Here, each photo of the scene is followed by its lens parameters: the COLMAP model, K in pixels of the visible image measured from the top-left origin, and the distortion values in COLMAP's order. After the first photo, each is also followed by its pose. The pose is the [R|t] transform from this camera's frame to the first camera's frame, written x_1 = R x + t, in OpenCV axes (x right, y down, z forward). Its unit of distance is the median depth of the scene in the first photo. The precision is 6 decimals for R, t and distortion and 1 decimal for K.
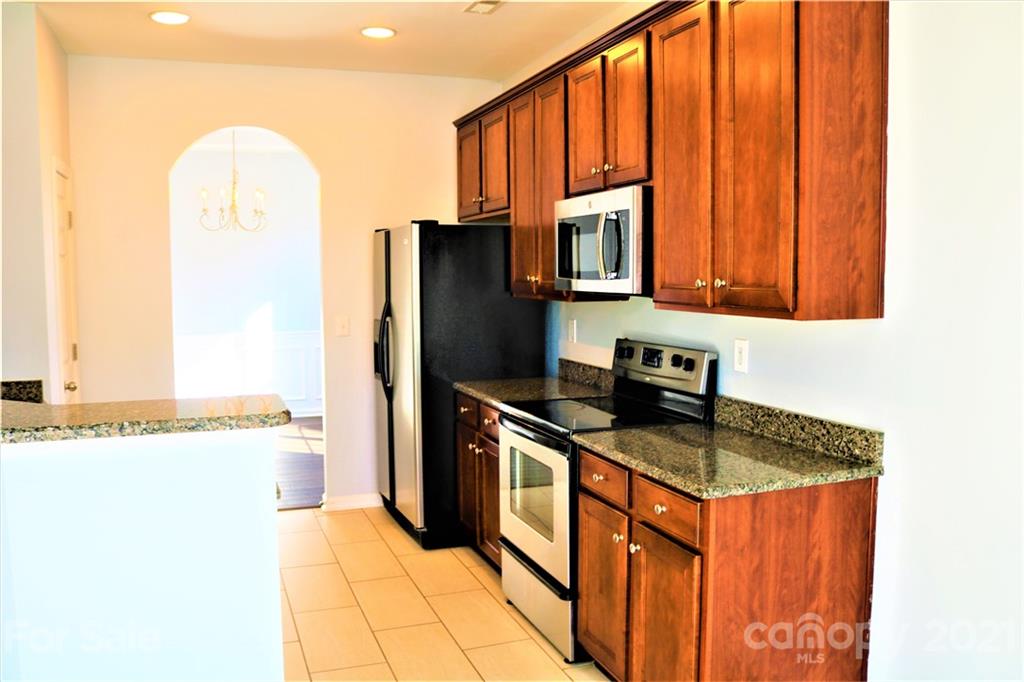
lens RADIAL K [[846.6, 0, 505.1], [0, 846.6, 349.4], [0, 0, 1]] dist [-0.150912, 0.115319]
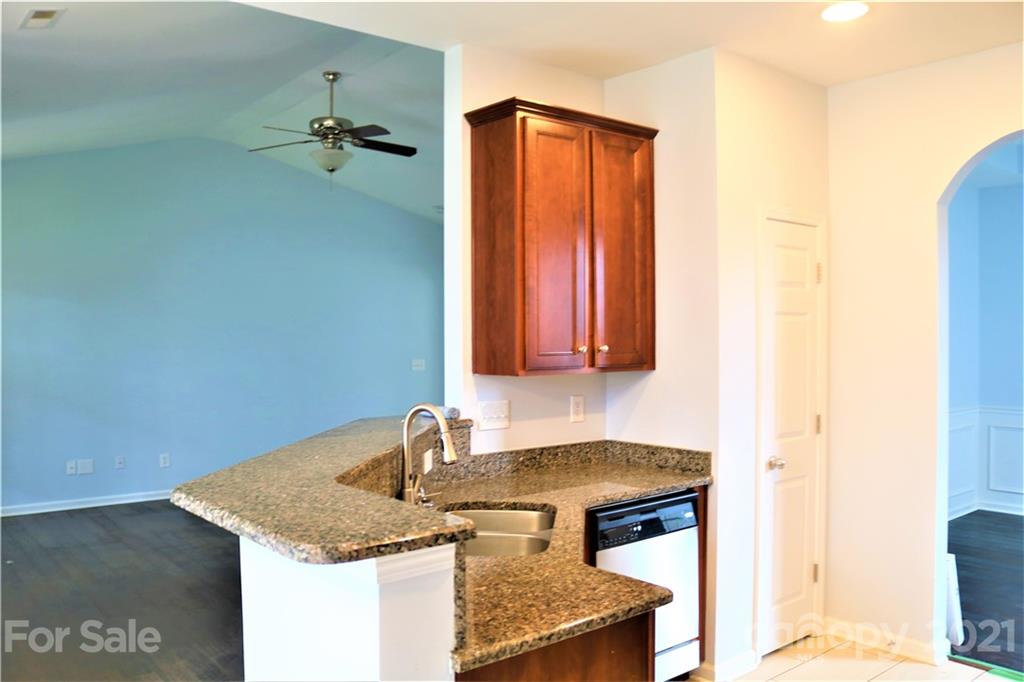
lens RADIAL K [[846.6, 0, 506.8], [0, 846.6, 337.9], [0, 0, 1]] dist [-0.150912, 0.115319]
pose [[0.331093, 0.007029, -0.943572, 0.295476], [-0.082657, 0.996344, -0.021582, -0.064299], [0.939971, 0.085138, 0.330464, 0.611959]]
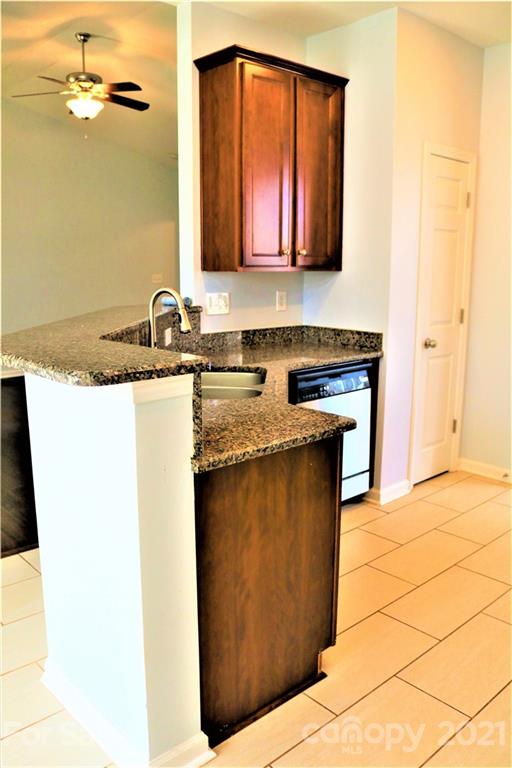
lens RADIAL K [[634.9, 0, 261.2], [0, 634.9, 393.3], [0, 0, 1]] dist [-0.150912, 0.115319]
pose [[0.385240, 0.190480, -0.902944, 0.277476], [-0.088723, 0.981578, 0.169214, -0.021452], [0.918541, 0.014923, 0.395043, 0.613954]]
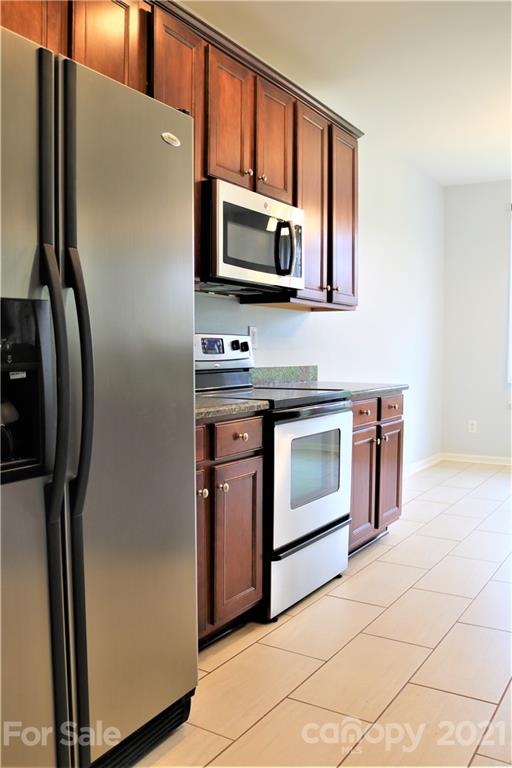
lens RADIAL K [[634.9, 0, 254.7], [0, 634.9, 382.3], [0, 0, 1]] dist [-0.150912, 0.115319]
pose [[-0.611056, -0.056973, 0.789534, -0.636874], [0.050103, 0.992623, 0.110404, -0.039509], [-0.790000, 0.107021, -0.603694, 1.770607]]
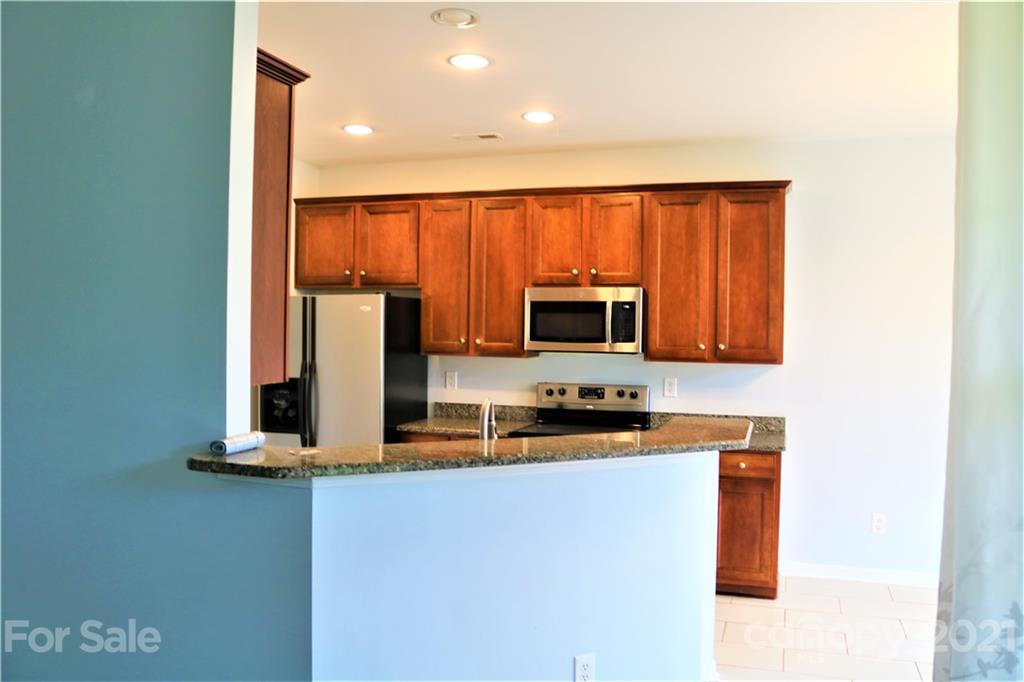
lens RADIAL K [[846.6, 0, 511.8], [0, 846.6, 342.2], [0, 0, 1]] dist [-0.150912, 0.115319]
pose [[0.612728, 0.003987, 0.790284, -1.371526], [0.053132, 0.997517, -0.046227, -0.024087], [-0.788506, 0.070314, 0.610994, 0.194058]]
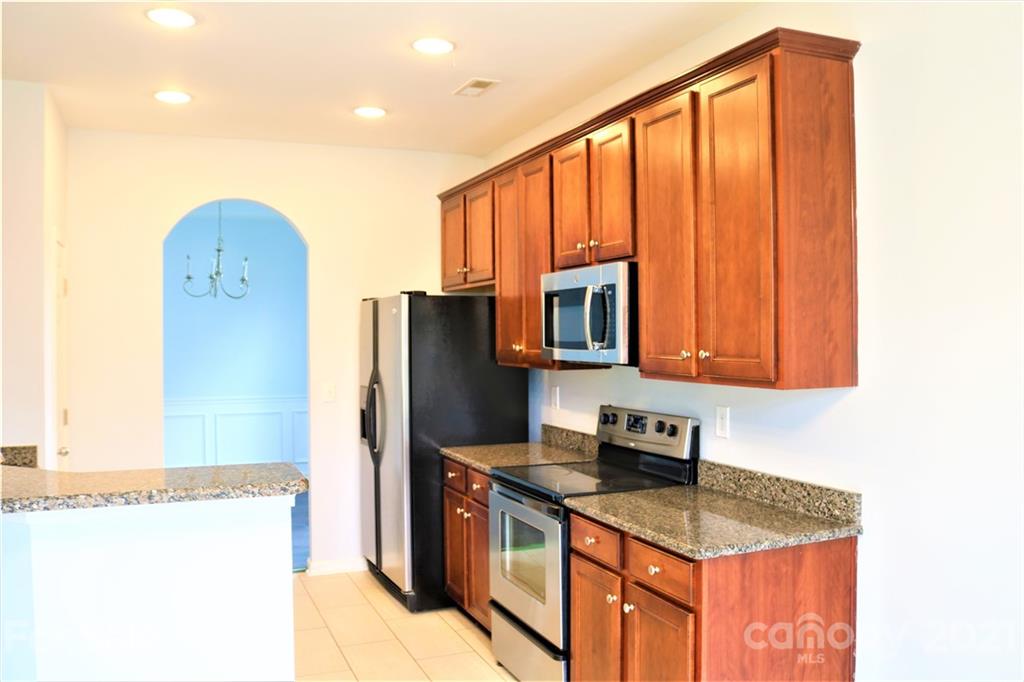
lens RADIAL K [[846.6, 0, 500.8], [0, 846.6, 340.1], [0, 0, 1]] dist [-0.150912, 0.115319]
pose [[0.999413, -0.000928, 0.034234, -0.034508], [0.003809, 0.996443, -0.084186, -0.007559], [-0.034034, 0.084267, 0.995862, -0.048873]]
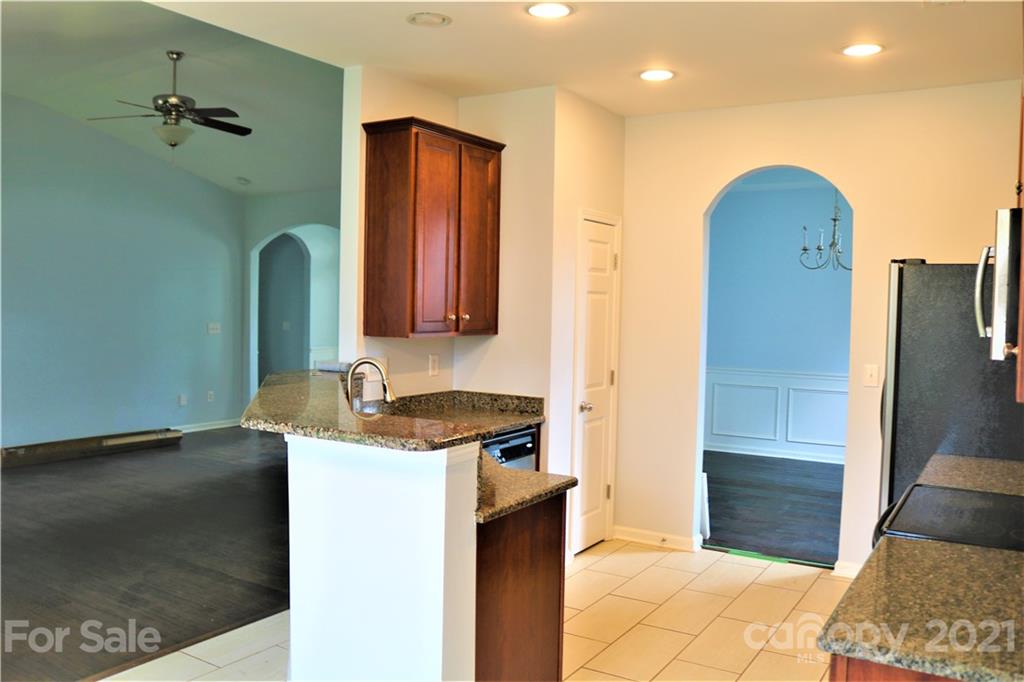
lens RADIAL K [[846.6, 0, 504.7], [0, 846.6, 340.4], [0, 0, 1]] dist [-0.150912, 0.115319]
pose [[0.611383, 0.051463, -0.789660, 0.462804], [-0.093091, 0.995632, -0.007188, -0.040186], [0.785841, 0.077905, 0.613503, 0.259872]]
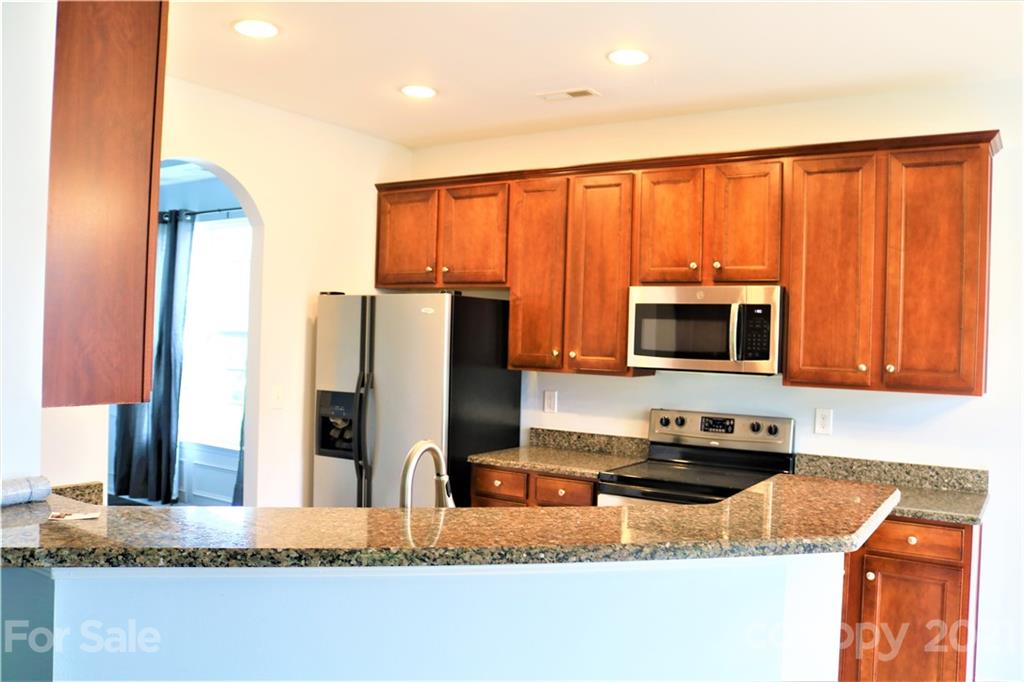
lens RADIAL K [[846.6, 0, 508.1], [0, 846.6, 338.3], [0, 0, 1]] dist [-0.150912, 0.115319]
pose [[0.796333, 0.031922, 0.604016, -0.928704], [0.017550, 0.996967, -0.075826, -0.033653], [-0.604604, 0.070983, 0.793357, 0.285172]]
